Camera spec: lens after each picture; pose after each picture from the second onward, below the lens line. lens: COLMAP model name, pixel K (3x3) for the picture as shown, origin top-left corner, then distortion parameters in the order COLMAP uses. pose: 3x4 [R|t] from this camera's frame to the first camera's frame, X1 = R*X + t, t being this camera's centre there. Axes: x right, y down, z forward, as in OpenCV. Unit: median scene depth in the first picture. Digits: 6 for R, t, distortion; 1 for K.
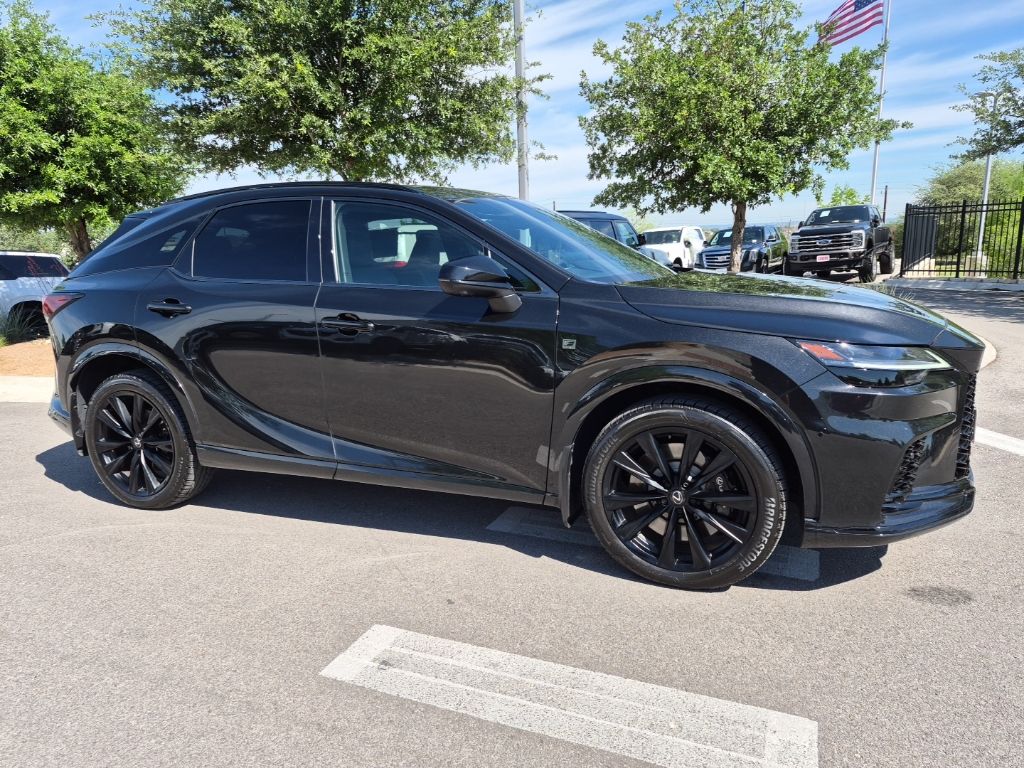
lens RADIAL K [[712.0, 0, 503.8], [0, 712.0, 383.4], [0, 0, 1]] dist [0.052437, -0.046268]
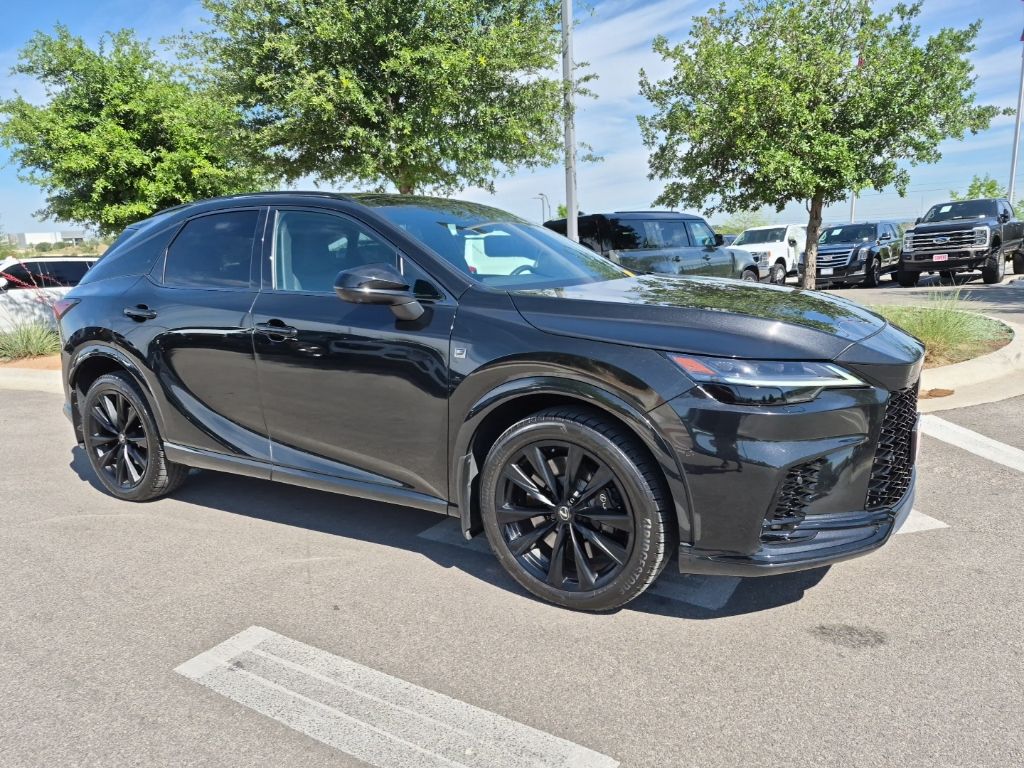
lens RADIAL K [[712.0, 0, 510.0], [0, 712.0, 380.6], [0, 0, 1]] dist [0.052437, -0.046268]
pose [[0.988053, 0.018468, -0.153003, 0.116339], [-0.019392, 0.999802, -0.004552, -0.005171], [0.152889, 0.007465, 0.988215, 0.013763]]
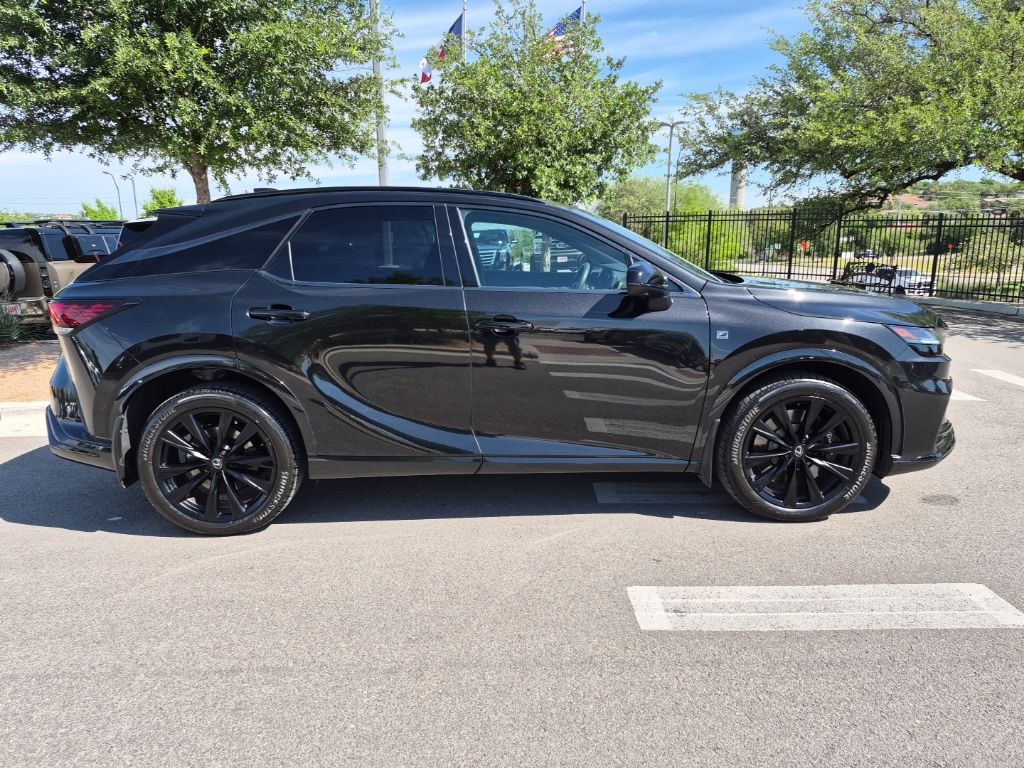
lens RADIAL K [[712.0, 0, 511.5], [0, 712.0, 386.6], [0, 0, 1]] dist [0.052437, -0.046268]
pose [[0.912029, -0.065017, 0.404940, -0.274666], [0.061496, 0.997871, 0.021714, -0.006306], [-0.405490, 0.005098, 0.914085, 0.010788]]
